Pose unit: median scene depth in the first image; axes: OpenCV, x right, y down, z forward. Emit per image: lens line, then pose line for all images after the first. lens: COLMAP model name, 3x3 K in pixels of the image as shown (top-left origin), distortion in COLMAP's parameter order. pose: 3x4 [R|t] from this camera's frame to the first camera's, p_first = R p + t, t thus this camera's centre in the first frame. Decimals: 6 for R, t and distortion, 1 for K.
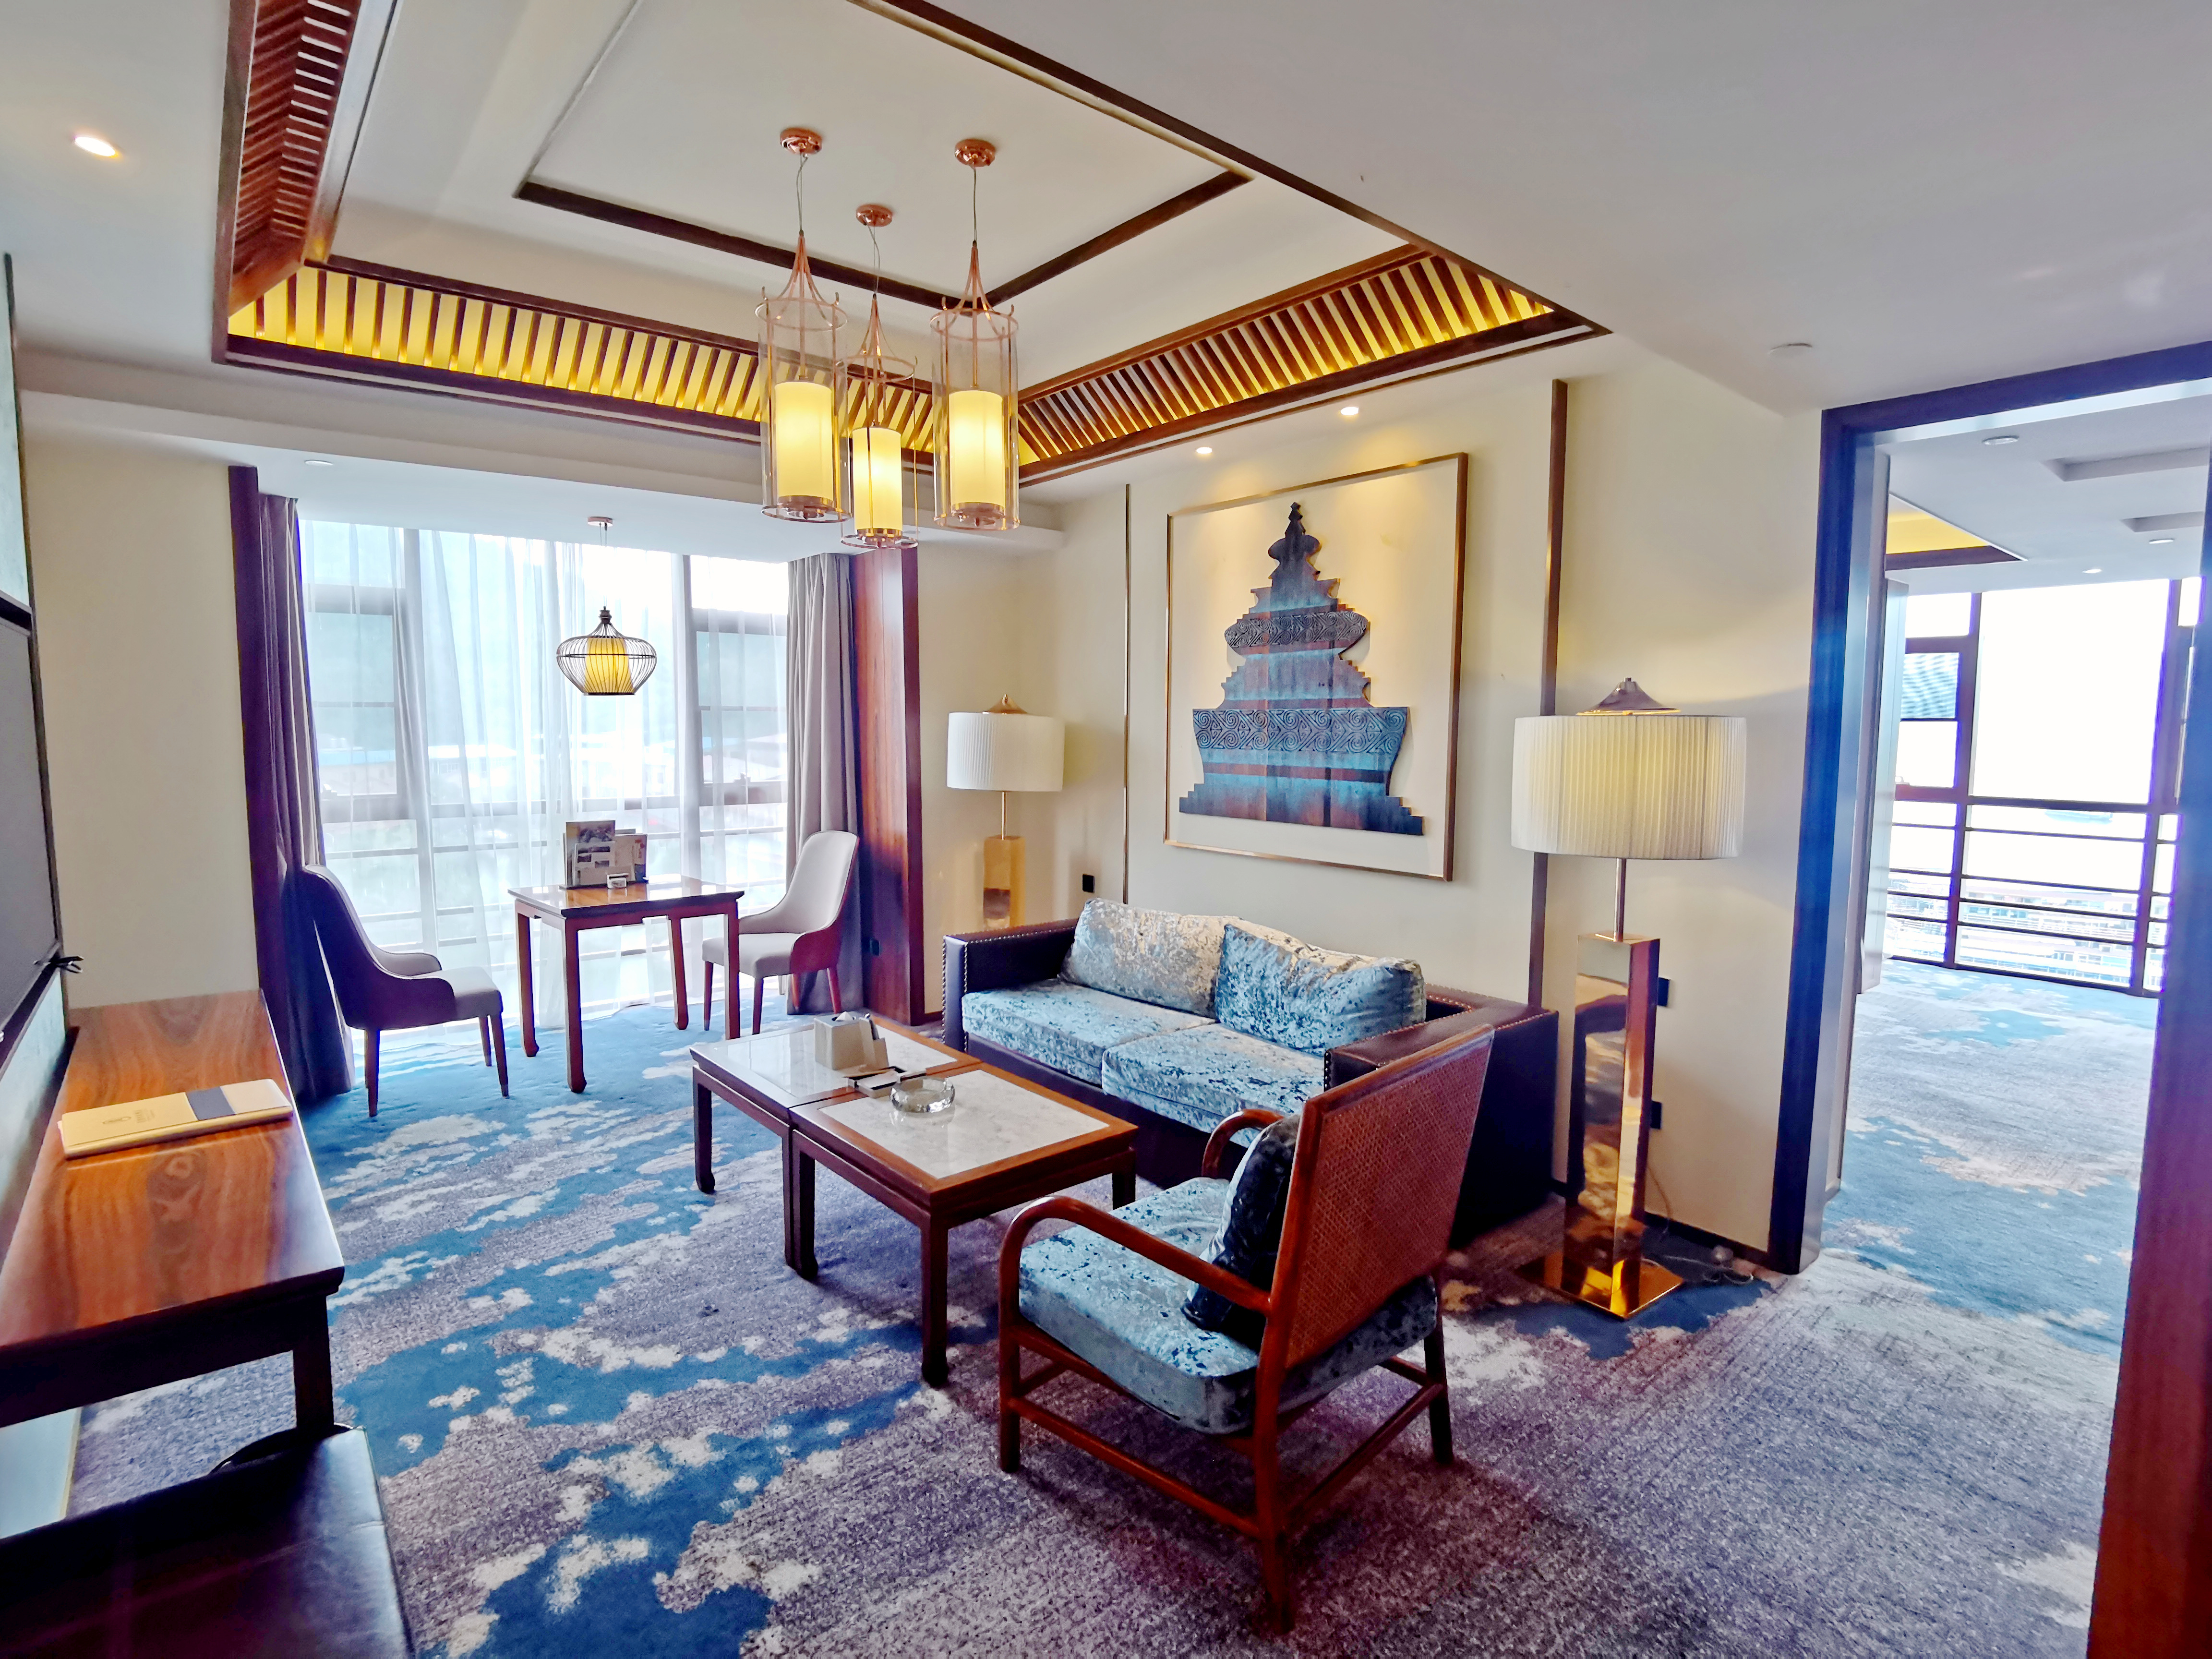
lens RADIAL K [[1110.3, 0, 1106.0], [0, 1110.3, 829.5], [0, 0, 1]] dist [-0.053688, 0.000578]
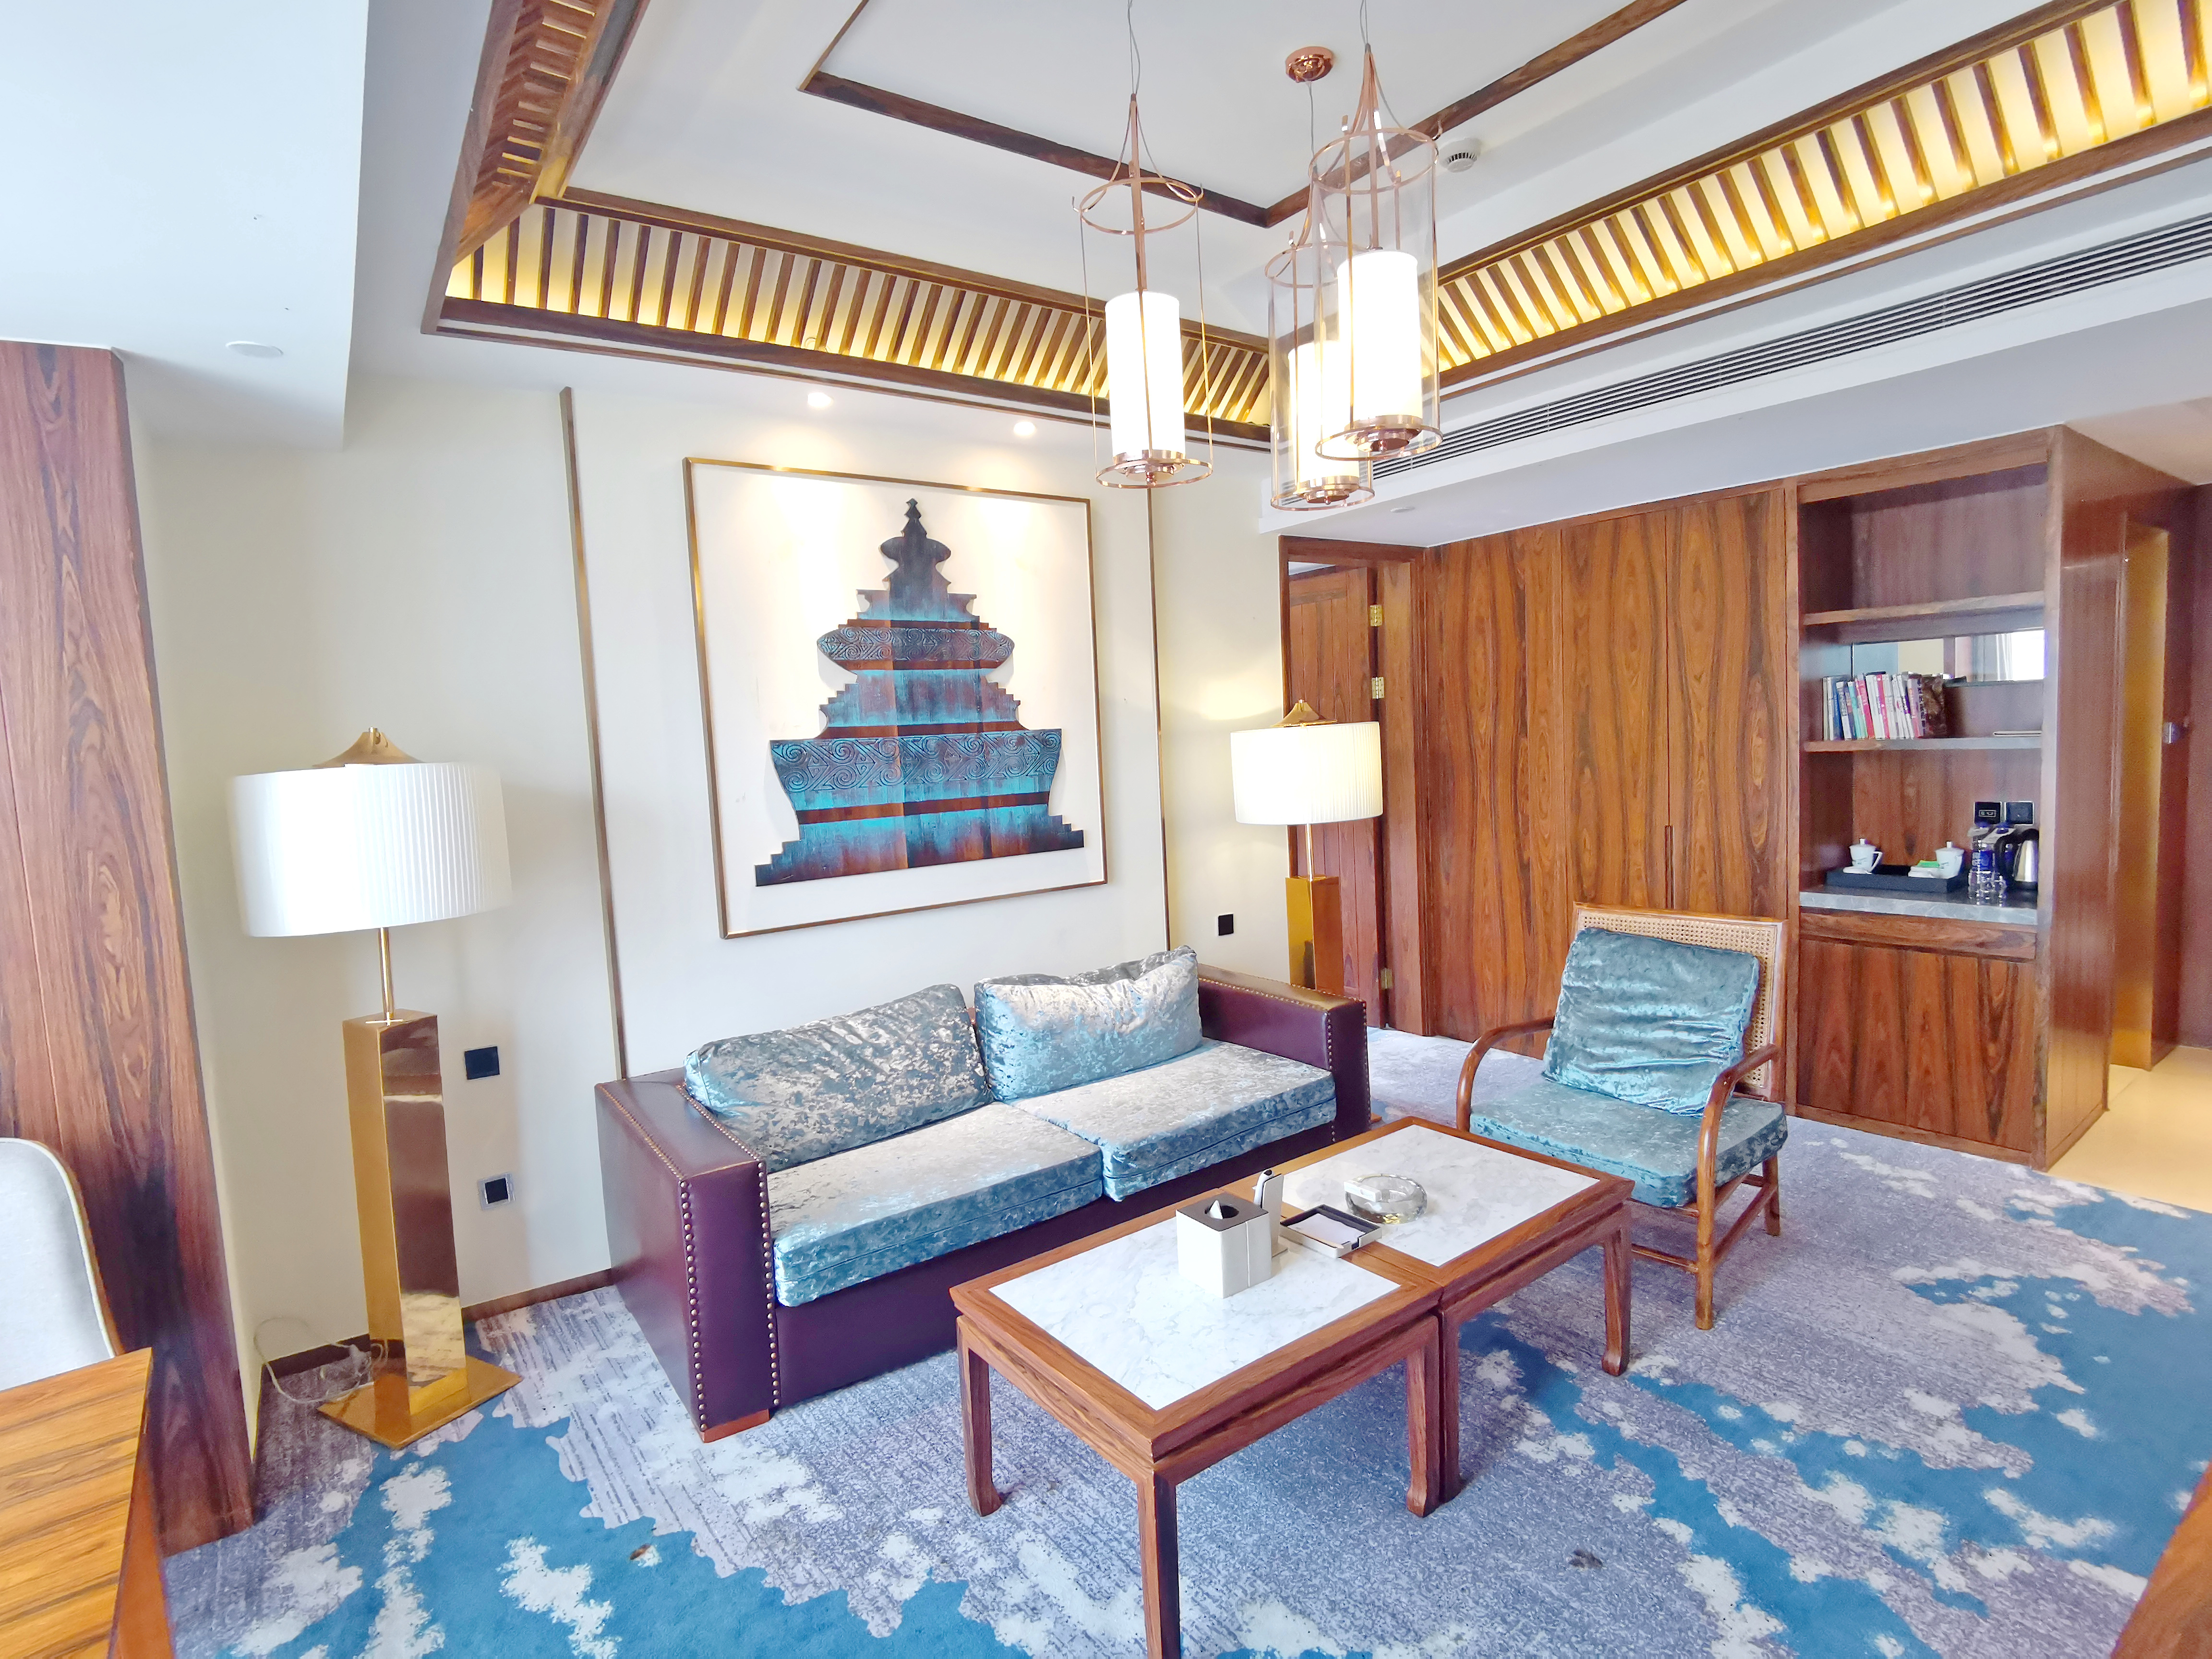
lens RADIAL K [[1140.6, 0, 1115.1], [0, 1140.6, 834.5], [0, 0, 1]] dist [0.001277, 0.001175]
pose [[0.053794, -0.095441, 0.993981, -0.855472], [0.141167, 0.986151, 0.087049, -0.104291], [-0.988523, 0.135634, 0.066522, 0.945148]]
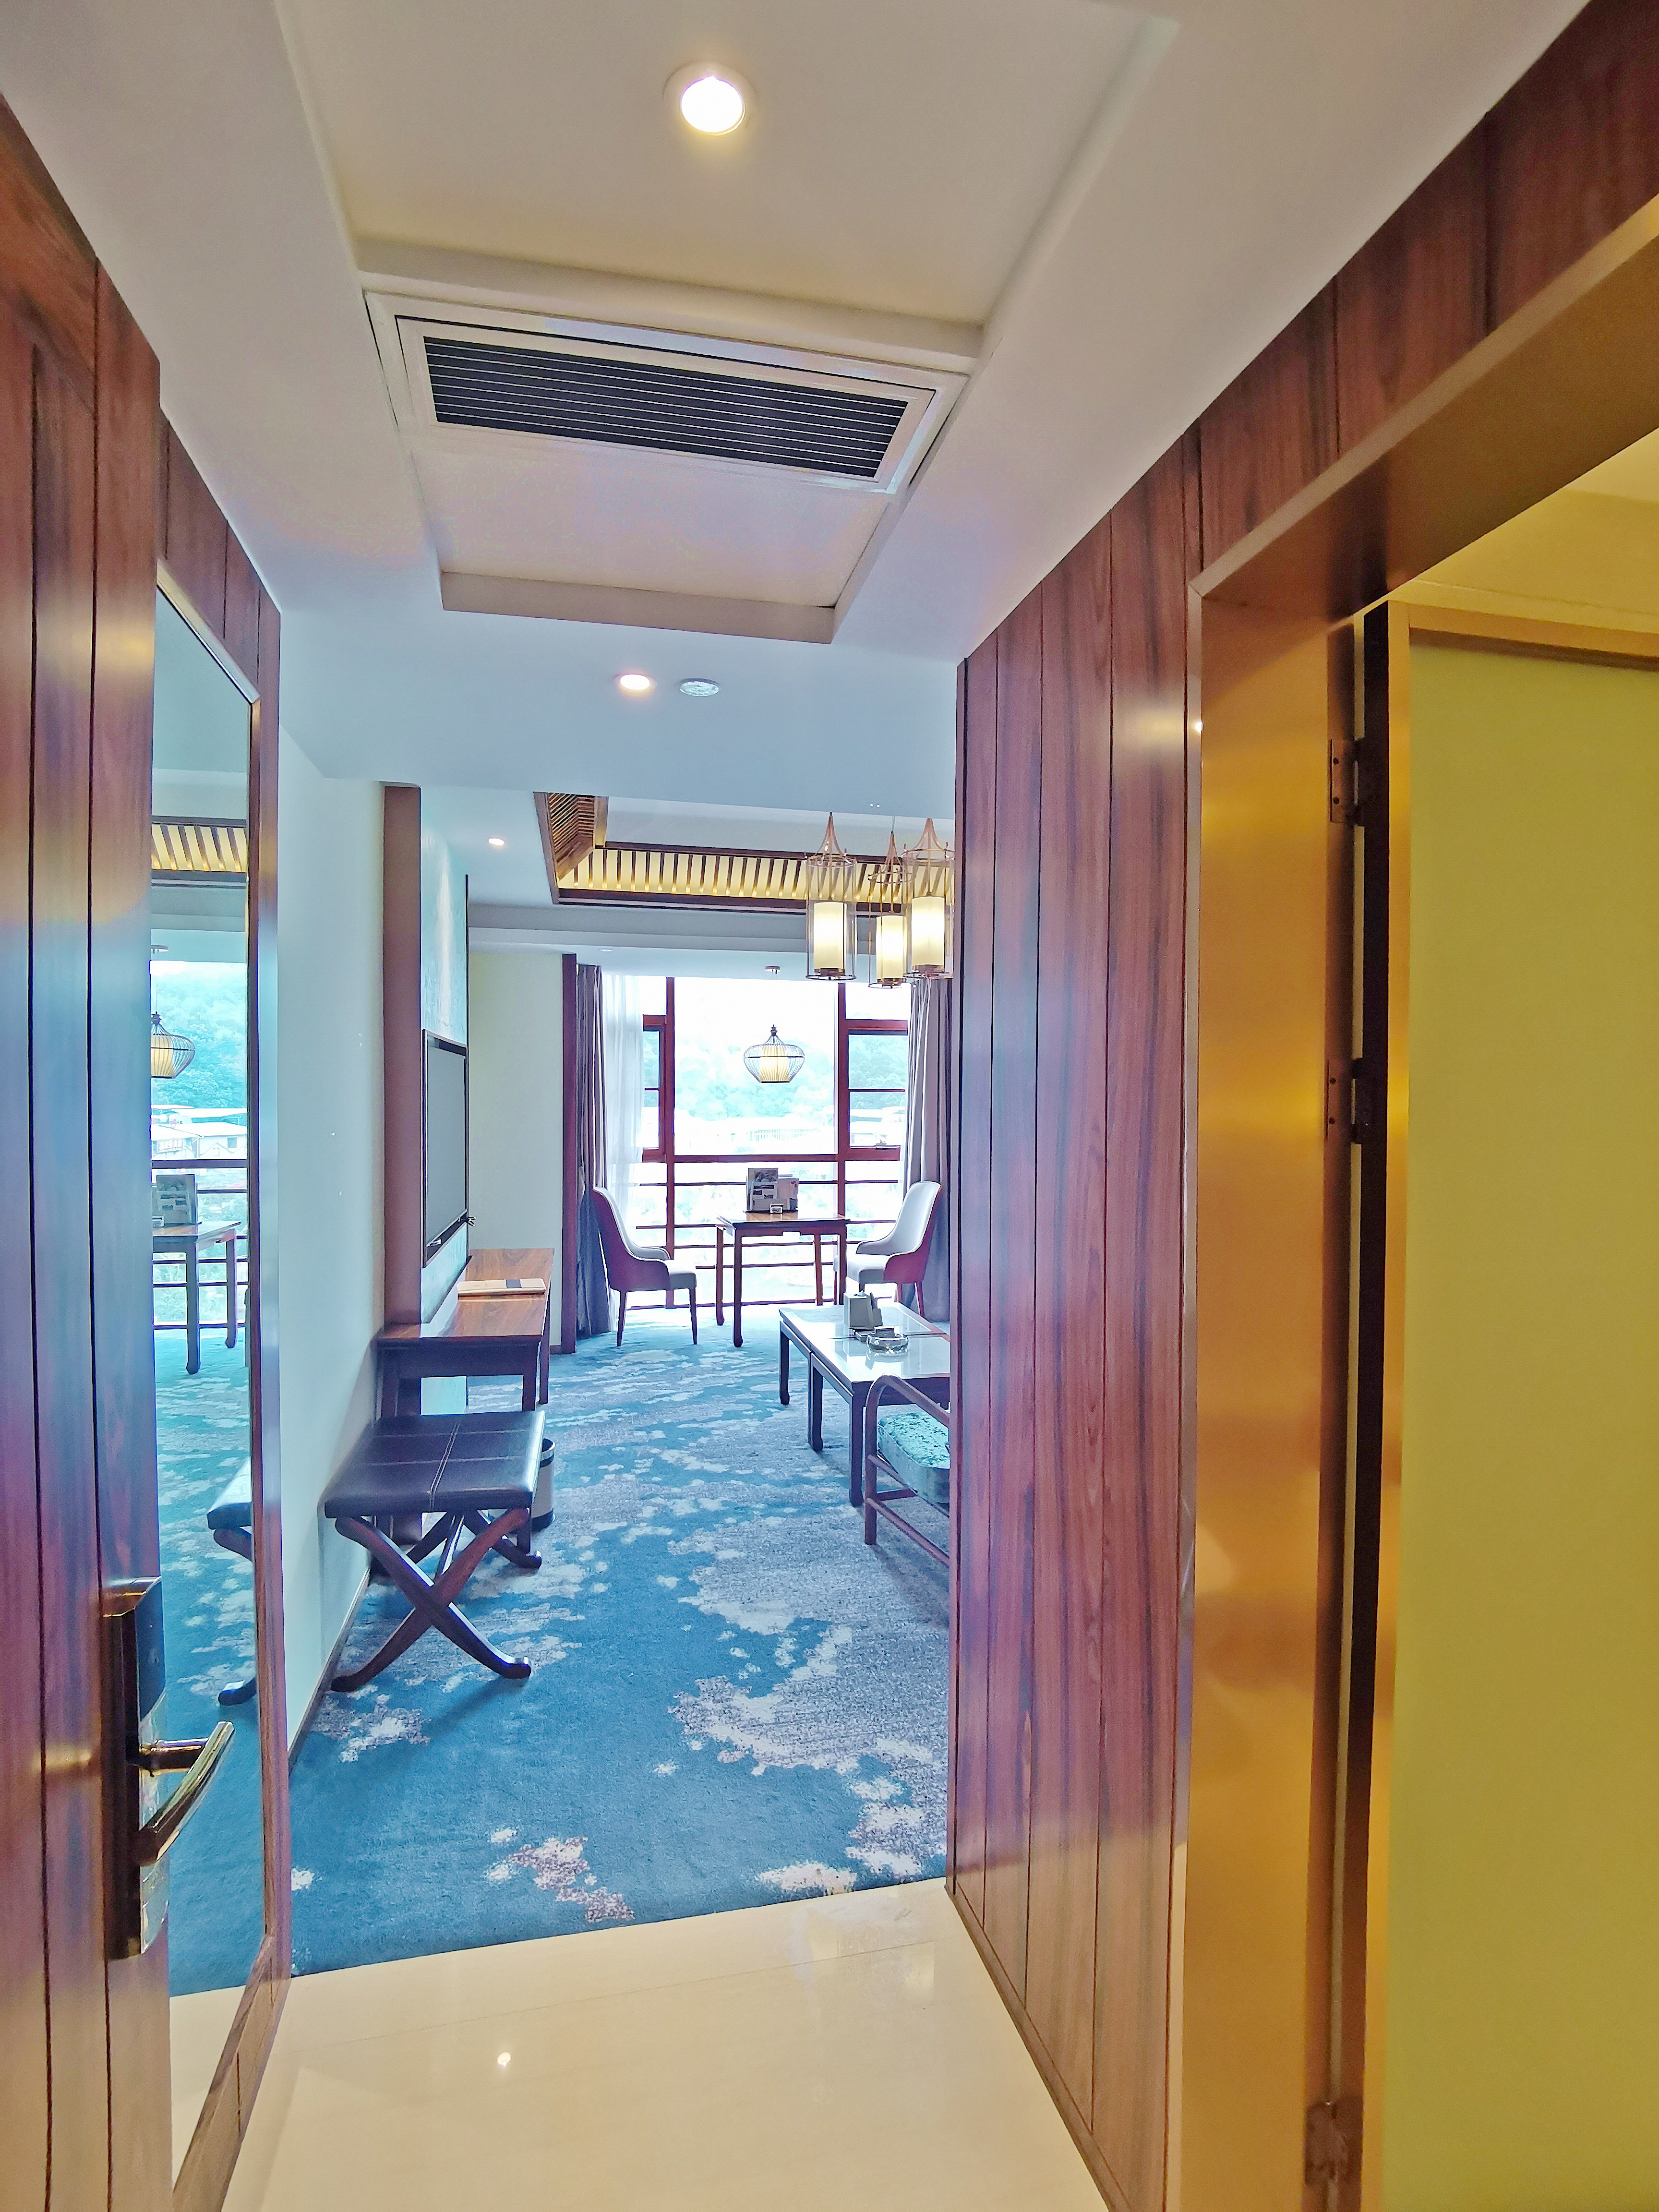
lens RADIAL K [[1077.5, 0, 829.5], [0, 1077.5, 1106.0], [0, 0, 1]] dist [0.001166, 0.000222]
pose [[0.888301, 0.002697, -0.459254, 0.392486], [-0.043929, 0.995897, -0.079120, 0.029658], [0.457157, 0.090457, 0.884774, -0.357086]]
